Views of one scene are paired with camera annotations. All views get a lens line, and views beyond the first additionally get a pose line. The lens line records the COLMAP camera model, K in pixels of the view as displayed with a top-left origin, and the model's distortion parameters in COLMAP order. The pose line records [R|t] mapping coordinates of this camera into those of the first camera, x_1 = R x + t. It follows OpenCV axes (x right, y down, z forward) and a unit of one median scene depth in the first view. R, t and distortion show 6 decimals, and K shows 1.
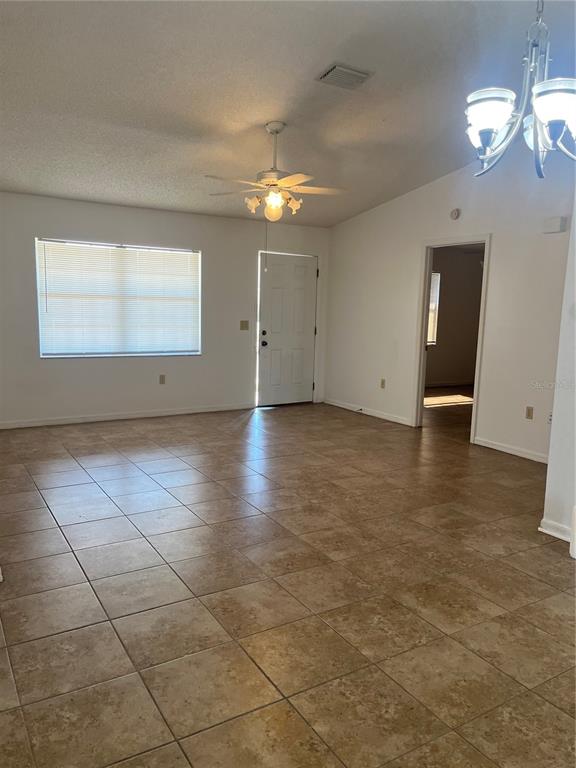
lens RADIAL K [[575.9, 0, 293.2], [0, 575.9, 378.0], [0, 0, 1]] dist [0.009987, -0.065525]
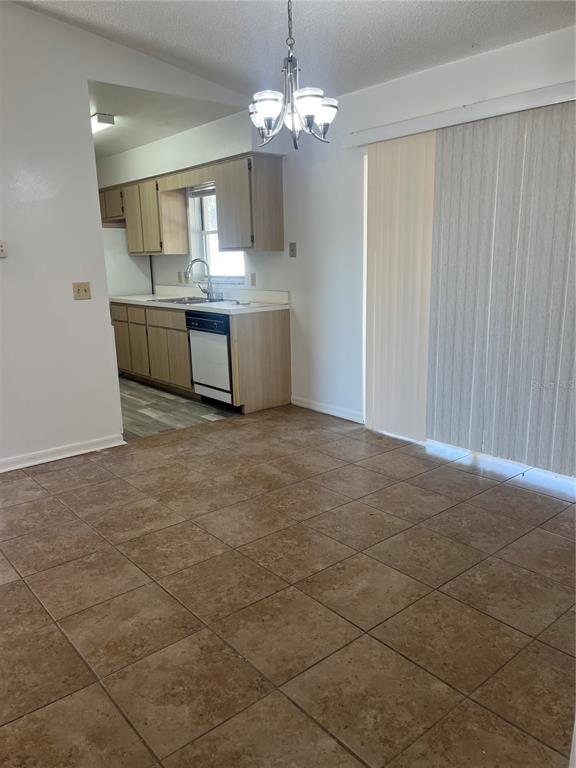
lens RADIAL K [[575.9, 0, 290.1], [0, 575.9, 387.3], [0, 0, 1]] dist [0.009987, -0.065525]
pose [[-0.139431, -0.253377, 0.957267, -0.748362], [0.152279, 0.949724, 0.273561, -0.095949], [-0.978453, 0.183915, -0.093837, 0.768535]]
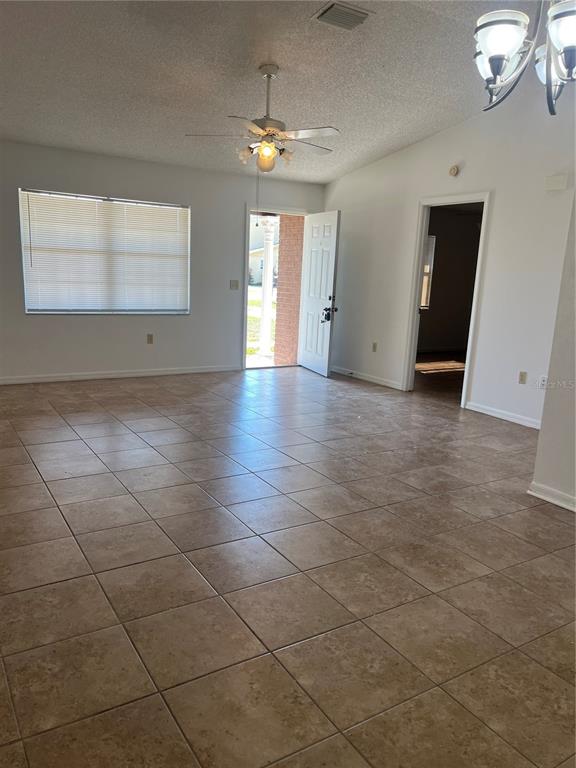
lens RADIAL K [[575.9, 0, 286.0], [0, 575.9, 384.7], [0, 0, 1]] dist [0.009987, -0.065525]
pose [[0.999851, 0.016536, 0.005052, 0.001004], [-0.016848, 0.997414, 0.069861, 0.019537], [-0.003884, -0.069936, 0.997544, 0.028661]]
